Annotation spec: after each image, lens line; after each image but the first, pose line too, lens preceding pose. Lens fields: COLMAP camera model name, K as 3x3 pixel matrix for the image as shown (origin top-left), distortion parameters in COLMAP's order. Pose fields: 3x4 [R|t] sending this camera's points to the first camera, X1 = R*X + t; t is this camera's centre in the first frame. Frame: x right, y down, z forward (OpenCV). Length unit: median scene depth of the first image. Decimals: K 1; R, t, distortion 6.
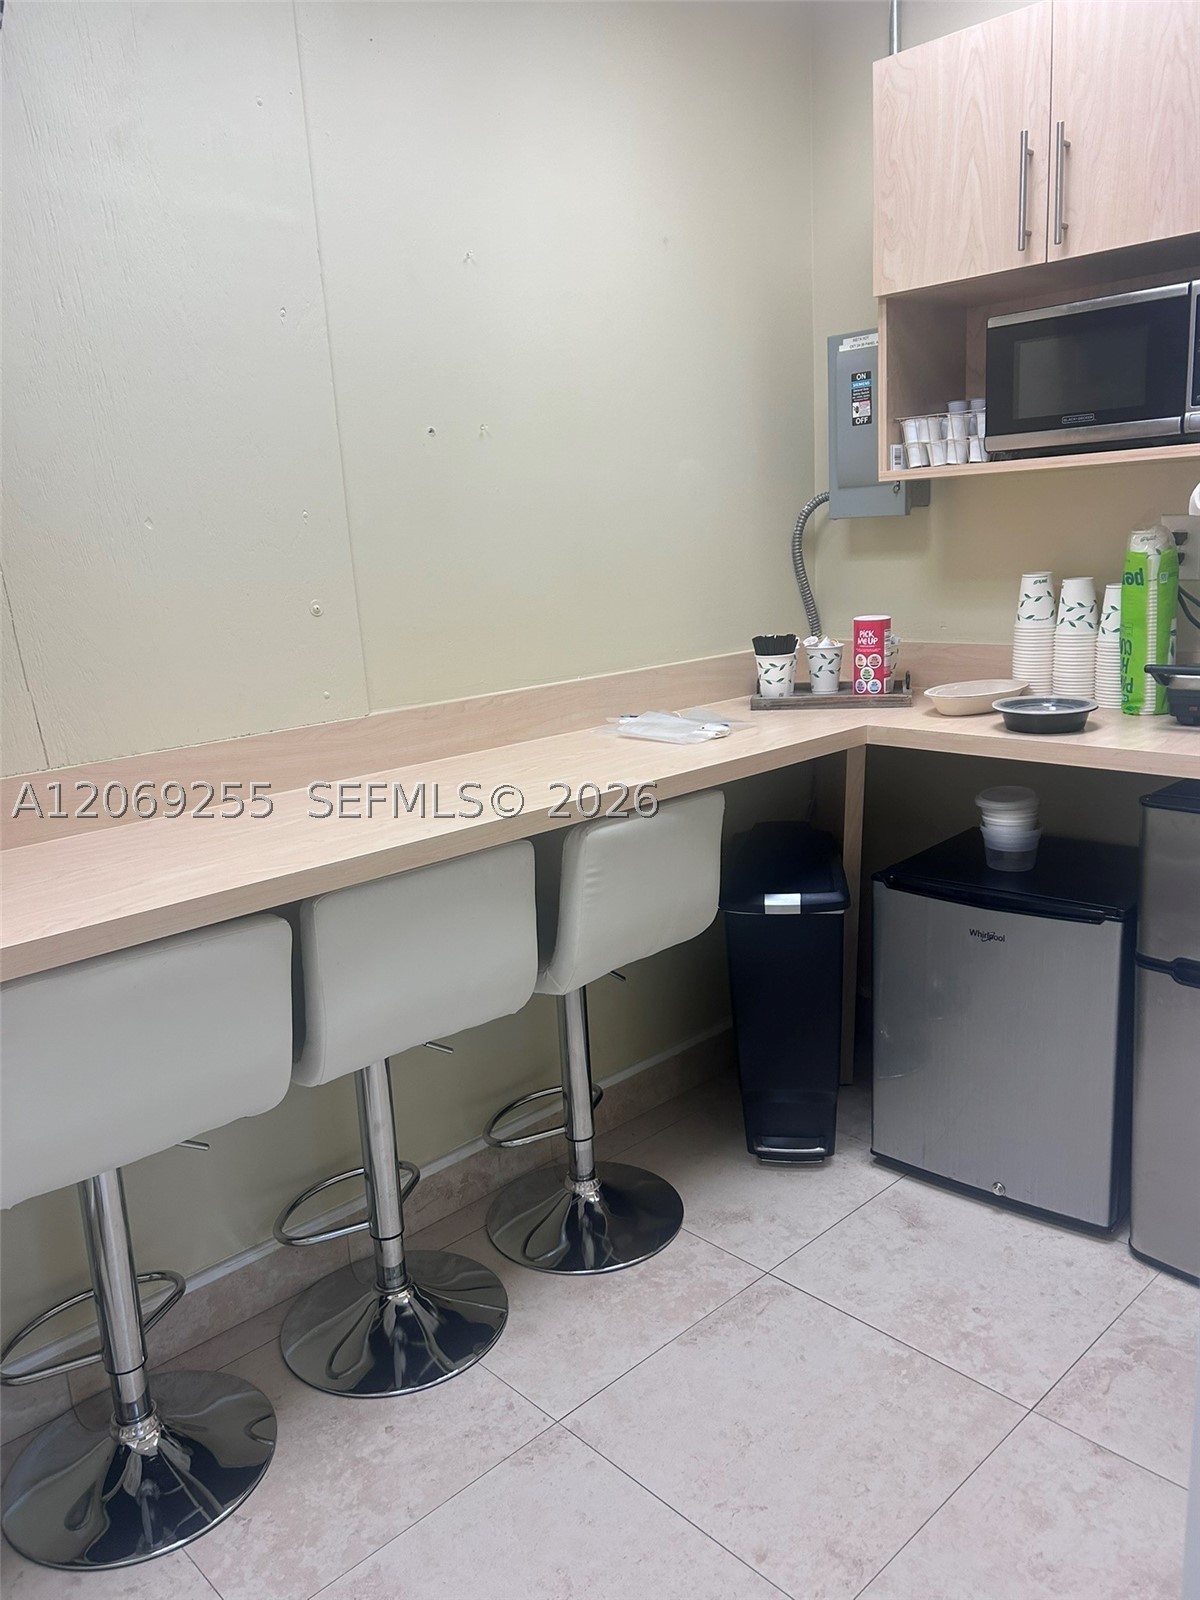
lens RADIAL K [[1216.5, 0, 601.4], [0, 1216.5, 810.9], [0, 0, 1]] dist [0.104801, -0.132442]
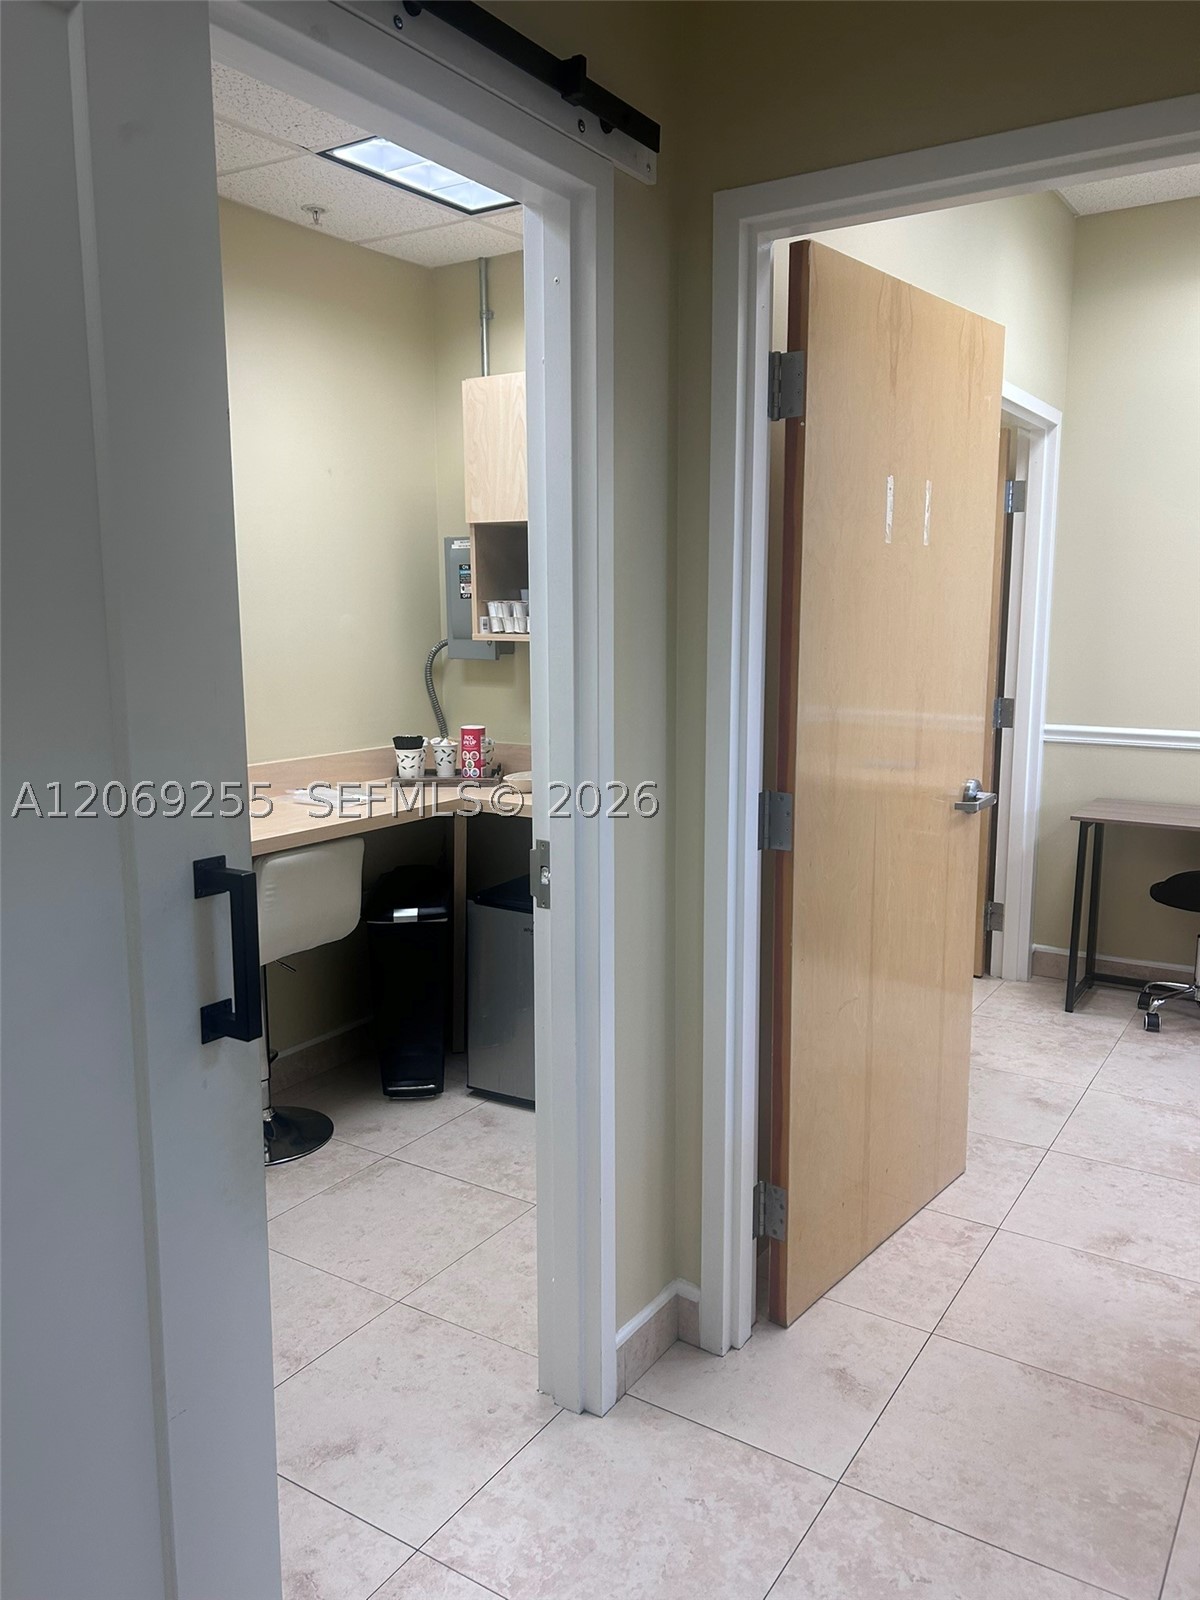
lens RADIAL K [[1216.5, 0, 601.4], [0, 1216.5, 810.9], [0, 0, 1]] dist [0.104801, -0.132442]
pose [[0.971195, 0.012687, 0.237949, 0.022442], [0.003929, 0.997593, -0.069224, 0.049421], [-0.238254, 0.068165, 0.968808, -0.485265]]
